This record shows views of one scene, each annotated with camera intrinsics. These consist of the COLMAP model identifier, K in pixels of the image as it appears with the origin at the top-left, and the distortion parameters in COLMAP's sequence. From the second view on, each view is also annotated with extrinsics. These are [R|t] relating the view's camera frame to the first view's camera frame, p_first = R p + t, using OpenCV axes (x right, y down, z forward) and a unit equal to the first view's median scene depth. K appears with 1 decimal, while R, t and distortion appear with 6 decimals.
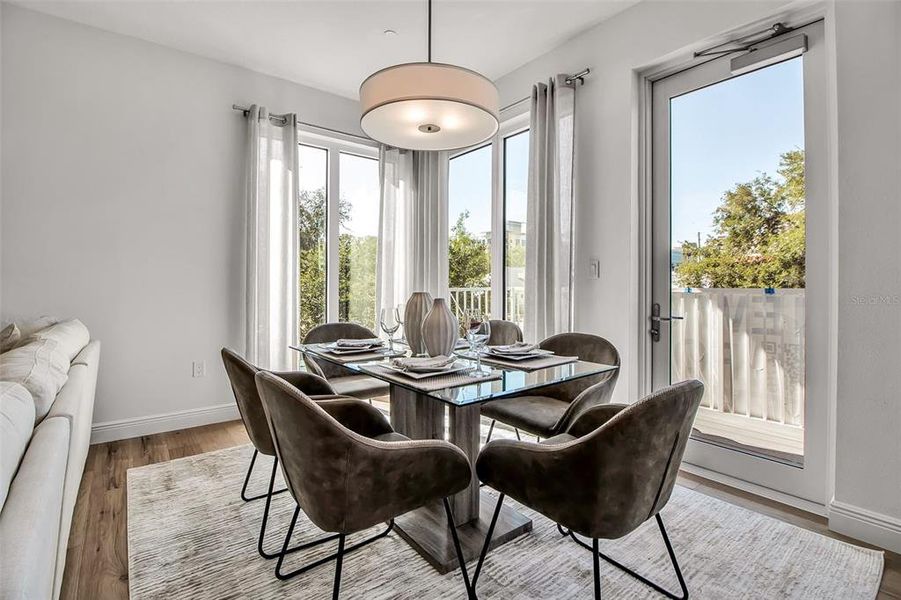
lens RADIAL K [[423.3, 0, 453.0], [0, 423.3, 284.7], [0, 0, 1]] dist [-0.005807, -0.002789]
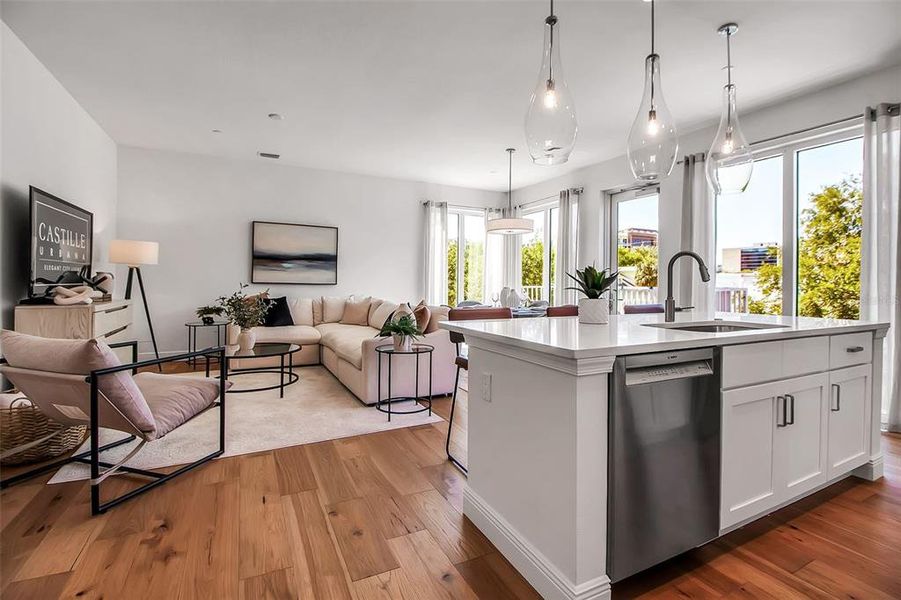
lens RADIAL K [[424.4, 0, 446.0], [0, 424.4, 283.0], [0, 0, 1]] dist [-0.000957, -0.011290]
pose [[0.975905, 0.008388, -0.218036, 0.099955], [-0.008174, 0.999965, 0.001887, -0.006080], [0.218044, -0.000059, 0.975939, -1.235951]]
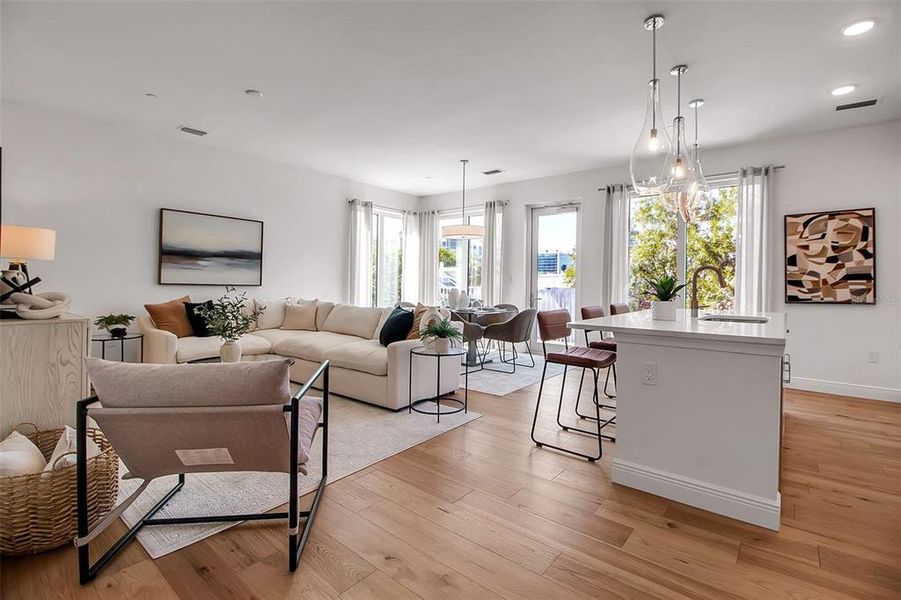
lens RADIAL K [[424.4, 0, 450.2], [0, 424.4, 281.0], [0, 0, 1]] dist [-0.000957, -0.011290]
pose [[0.978171, 0.012654, 0.207415, -0.498993], [-0.012063, 0.999919, -0.004114, -0.014441], [-0.207450, 0.001522, 0.978244, -1.297285]]
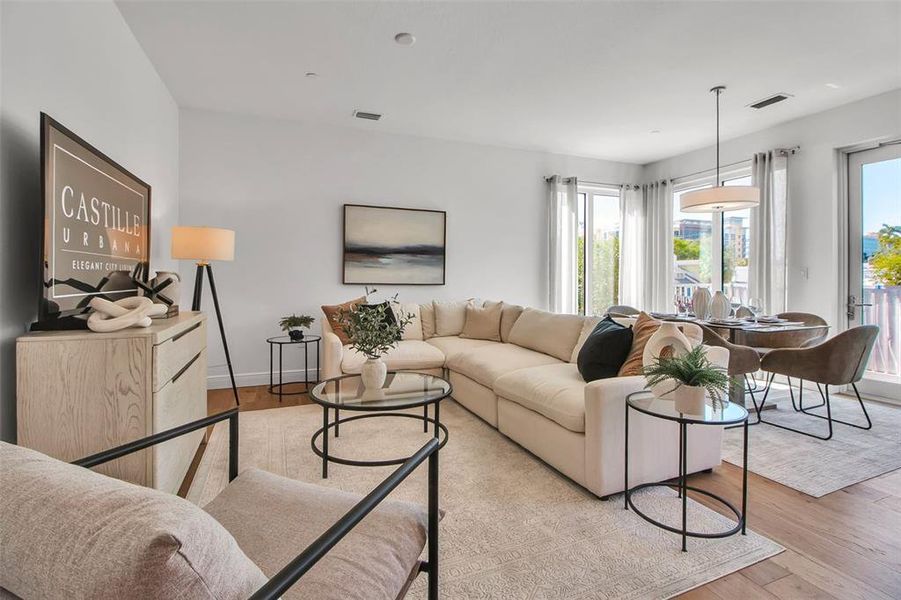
lens RADIAL K [[424.4, 0, 441.5], [0, 424.4, 280.1], [0, 0, 1]] dist [-0.000957, -0.011290]
pose [[0.951613, 0.001750, -0.307294, -0.429963], [-0.000522, 0.999992, 0.004078, -0.015995], [0.307298, -0.003720, 0.951606, -0.834510]]
